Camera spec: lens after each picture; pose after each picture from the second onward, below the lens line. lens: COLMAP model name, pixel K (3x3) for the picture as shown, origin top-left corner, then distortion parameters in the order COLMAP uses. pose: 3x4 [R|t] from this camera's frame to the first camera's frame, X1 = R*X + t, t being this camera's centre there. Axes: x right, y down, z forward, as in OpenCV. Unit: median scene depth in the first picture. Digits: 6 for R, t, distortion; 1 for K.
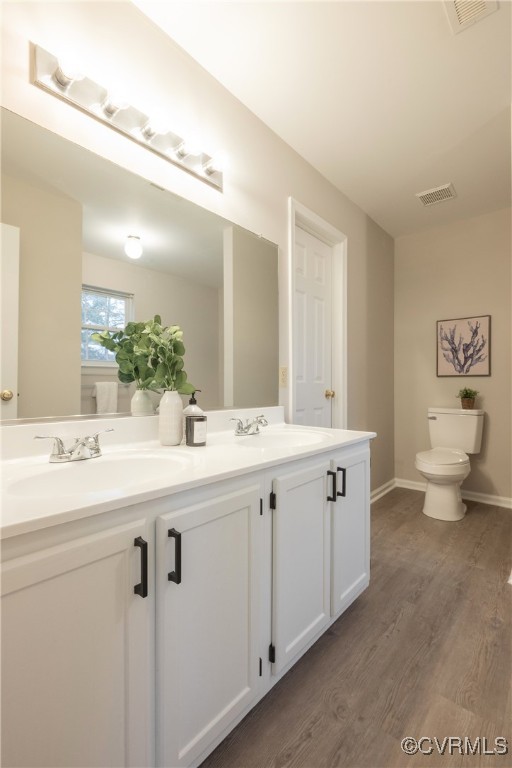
lens RADIAL K [[342.5, 0, 257.2], [0, 342.5, 382.9], [0, 0, 1]] dist [-0.002524, 0.000142]
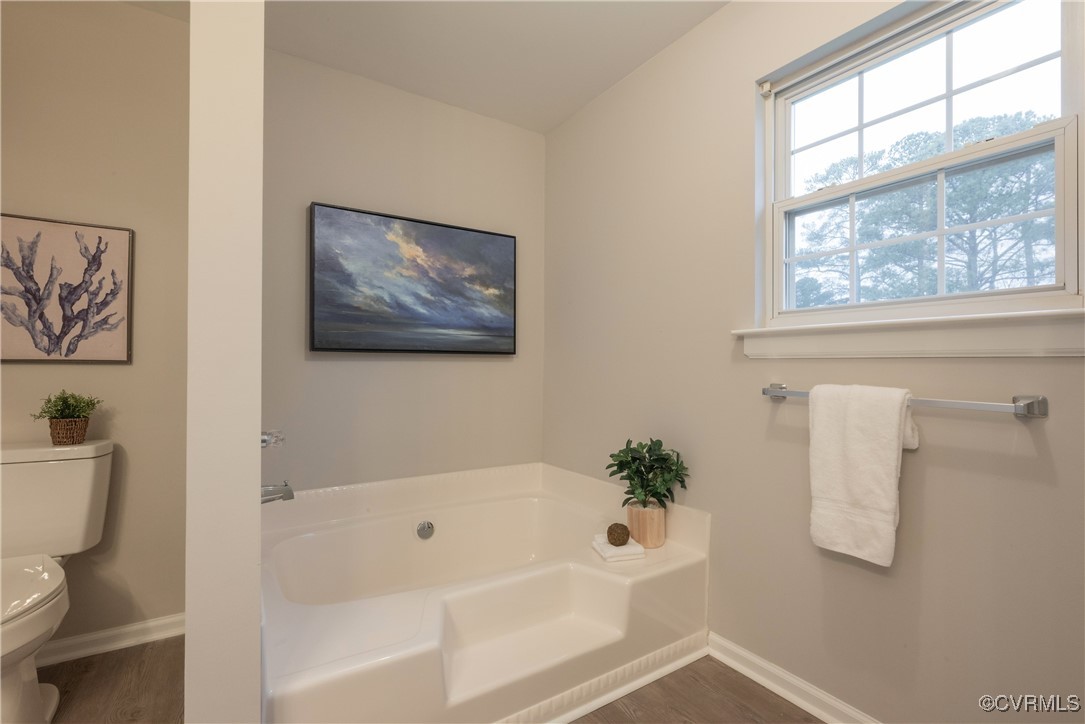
lens RADIAL K [[483.9, 0, 539.0], [0, 483.9, 361.0], [0, 0, 1]] dist [-0.002524, 0.000142]
pose [[0.279982, 0.011752, 0.959933, 0.323520], [-0.012844, 0.999881, -0.008495, -0.036888], [-0.959919, -0.009951, 0.280099, 0.446188]]
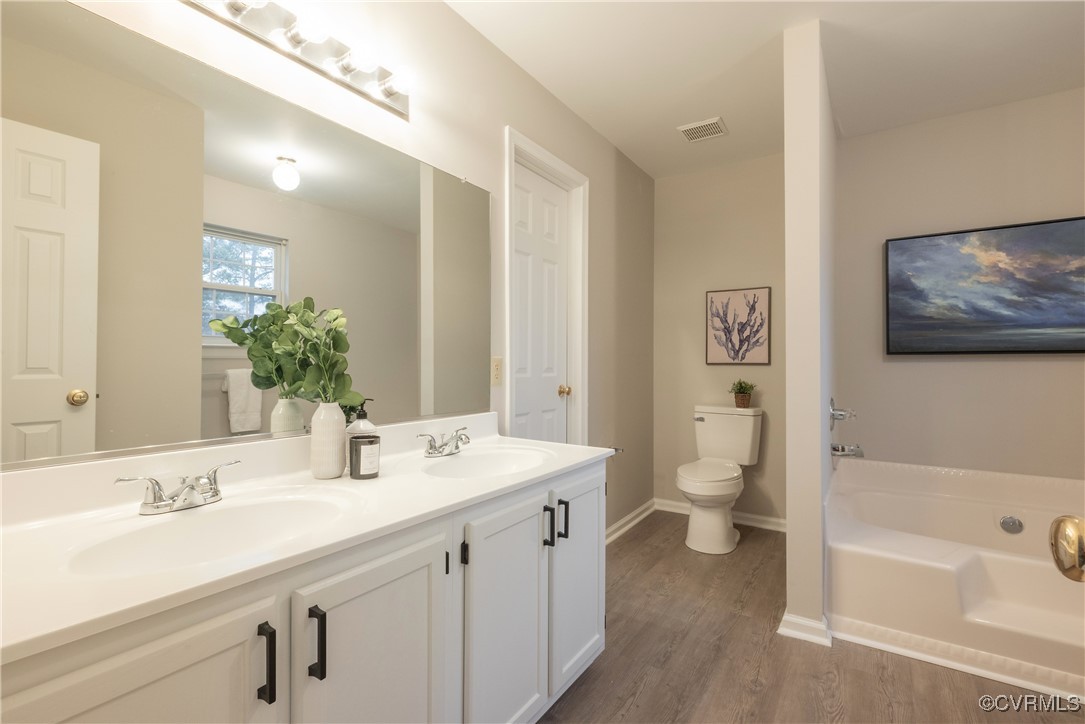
lens RADIAL K [[484.4, 0, 542.5], [0, 484.4, 362.0], [0, 0, 1]] dist [-0.003093, 0.000202]
pose [[0.991872, 0.003032, 0.127200, 0.040573], [-0.003453, 0.999989, 0.003091, -0.041636], [-0.127189, -0.003505, 0.991872, -0.040584]]
